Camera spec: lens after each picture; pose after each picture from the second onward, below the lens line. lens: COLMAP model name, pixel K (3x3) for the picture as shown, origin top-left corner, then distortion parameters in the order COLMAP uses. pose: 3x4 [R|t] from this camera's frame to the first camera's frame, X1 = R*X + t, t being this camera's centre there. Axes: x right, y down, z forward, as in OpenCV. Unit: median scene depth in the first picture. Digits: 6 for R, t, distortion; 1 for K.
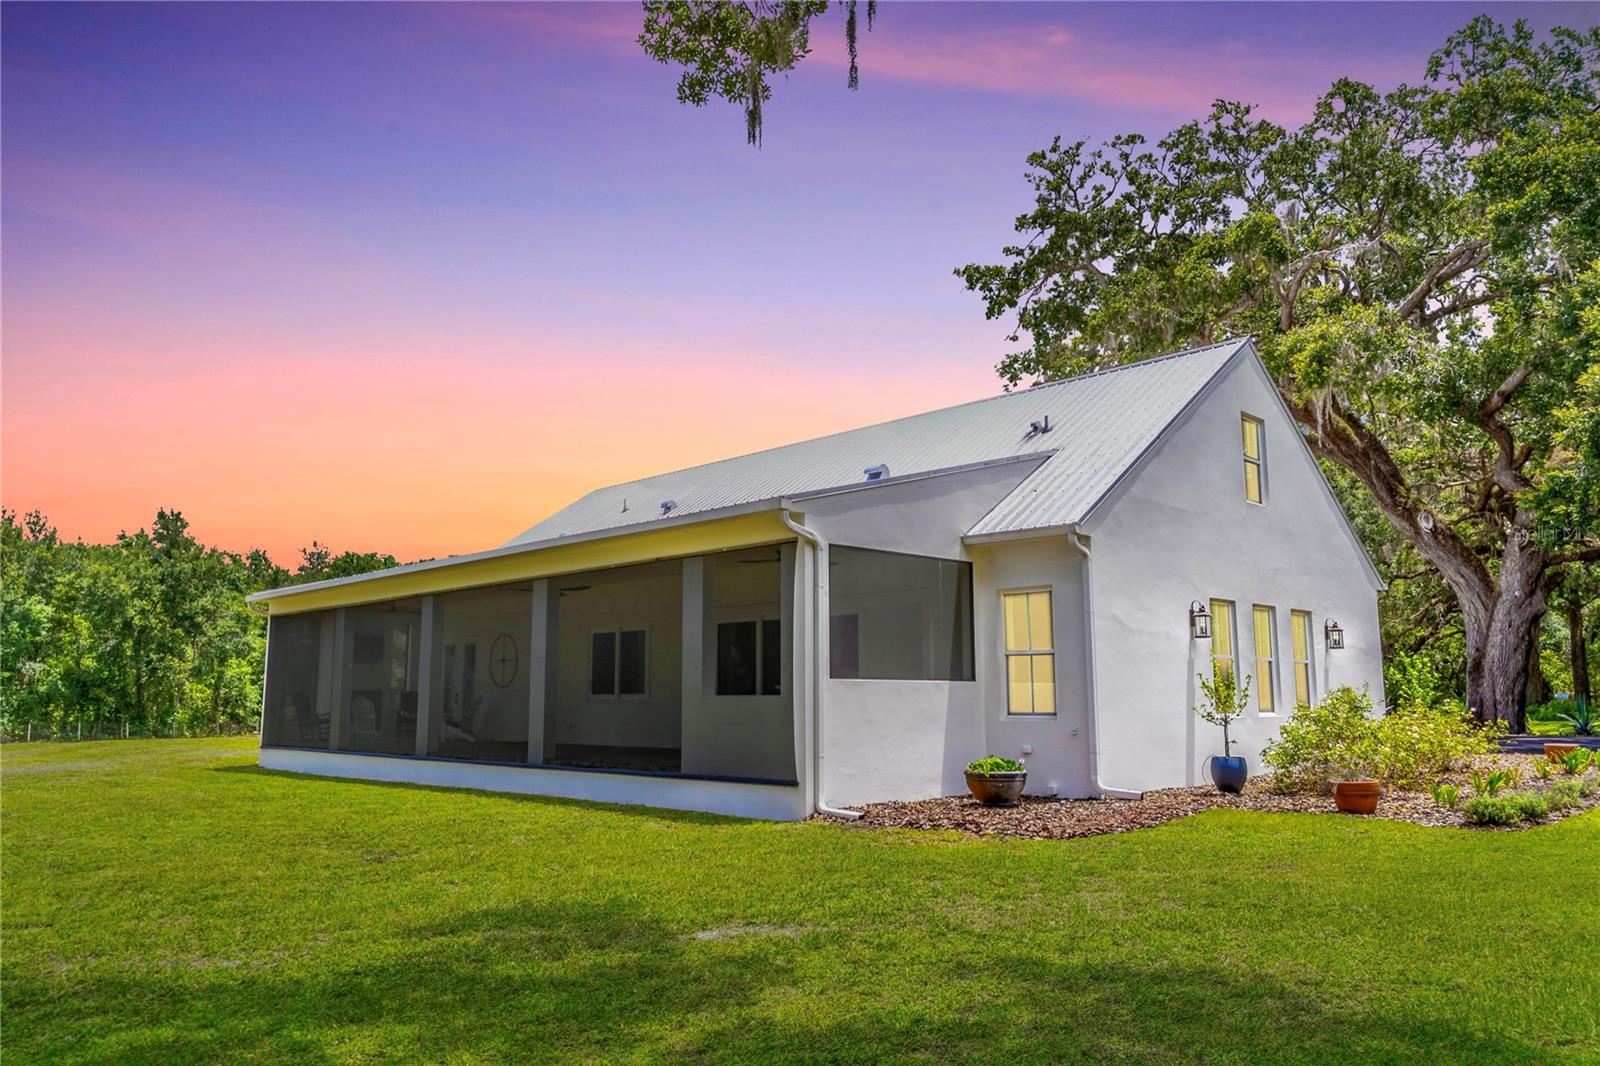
lens RADIAL K [[1142.6, 0, 802.0], [0, 1142.6, 532.4], [0, 0, 1]] dist [-0.008191, -0.000555]
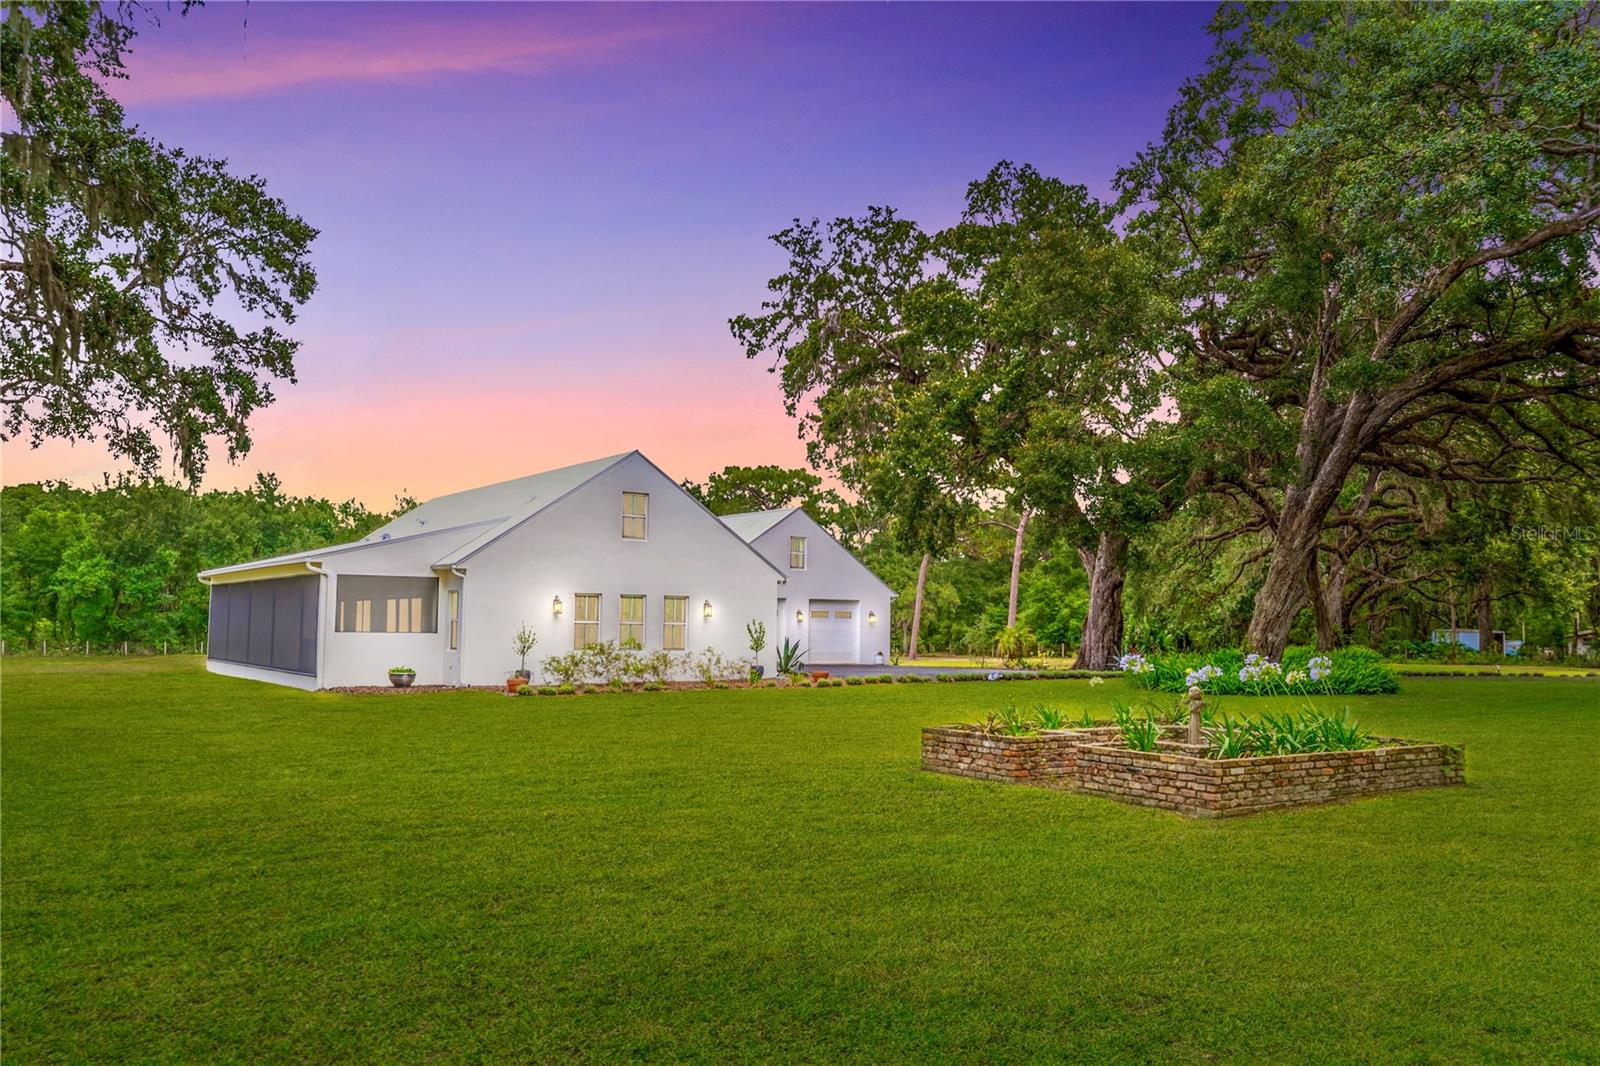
lens RADIAL K [[1282.8, 0, 797.3], [0, 1282.8, 532.5], [0, 0, 1]] dist [0.009574, 0.000420]
pose [[0.982253, 0.002994, -0.187536, 0.509846], [0.010628, 0.997378, 0.071588, -0.089904], [0.187259, -0.072311, 0.979645, -0.491203]]
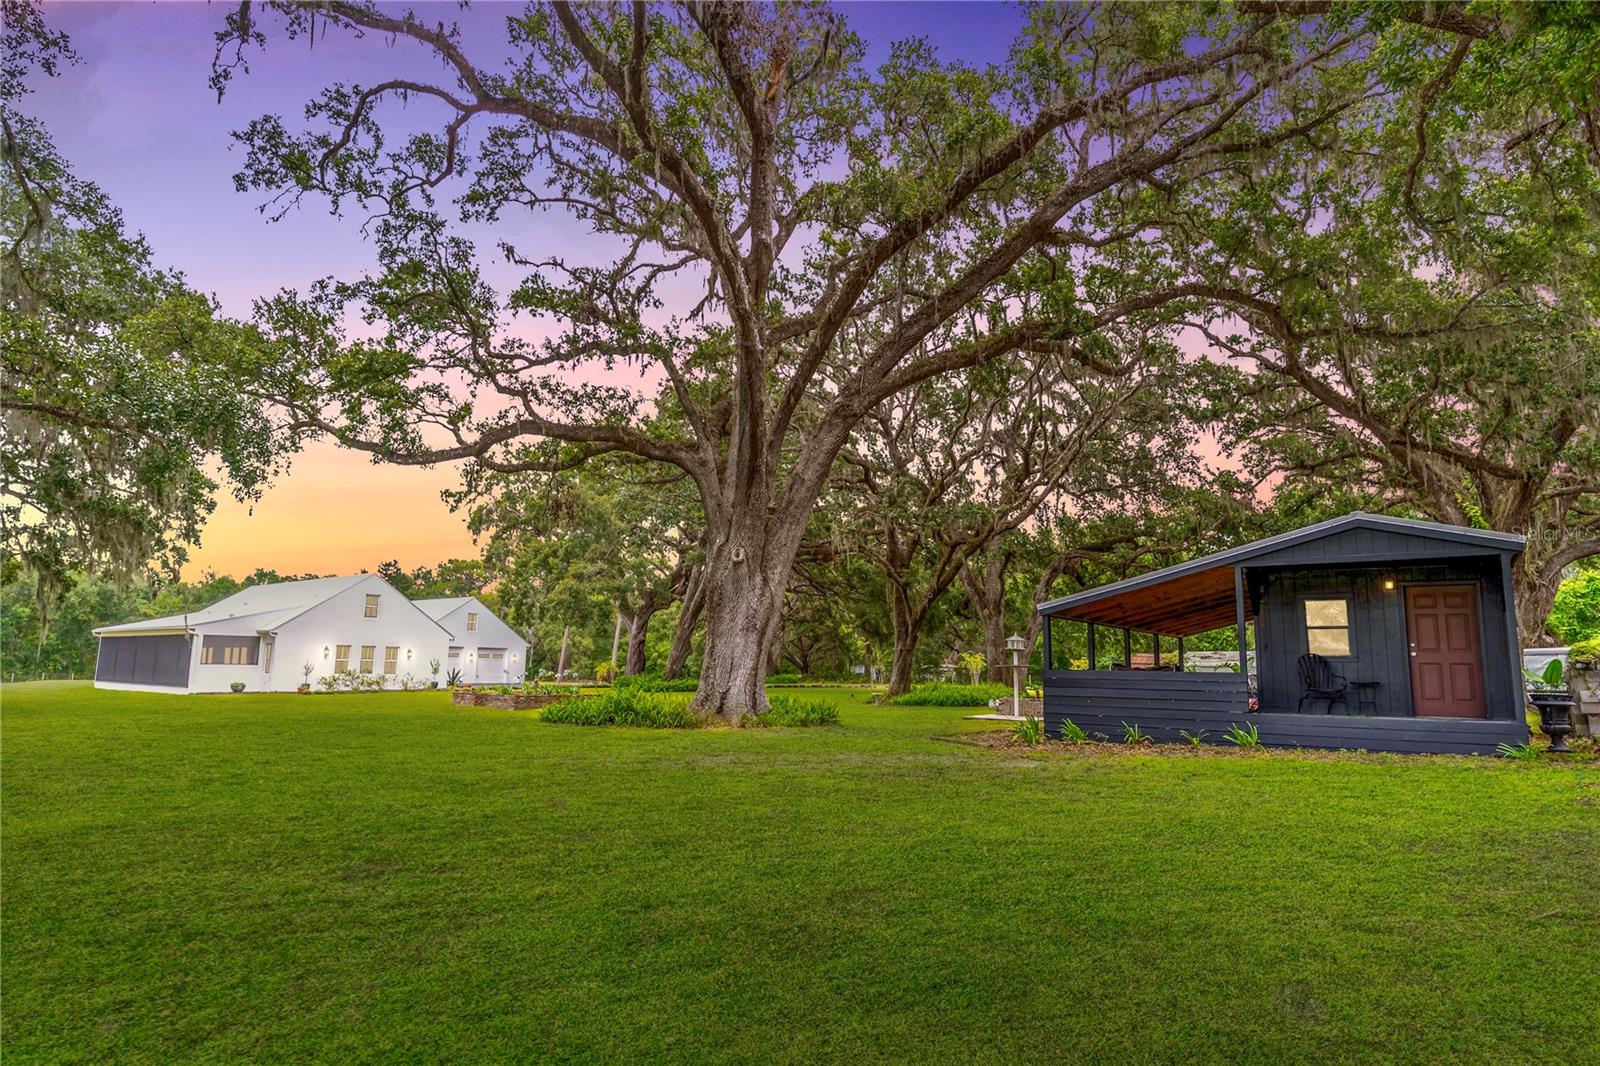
lens RADIAL K [[914.6, 0, 806.2], [0, 914.6, 536.2], [0, 0, 1]] dist [0.002063, -0.000325]
pose [[0.993464, 0.033954, 0.108980, 0.713527], [-0.034364, 0.999408, 0.001888, -0.168598], [-0.108851, -0.005621, 0.994042, -1.031427]]
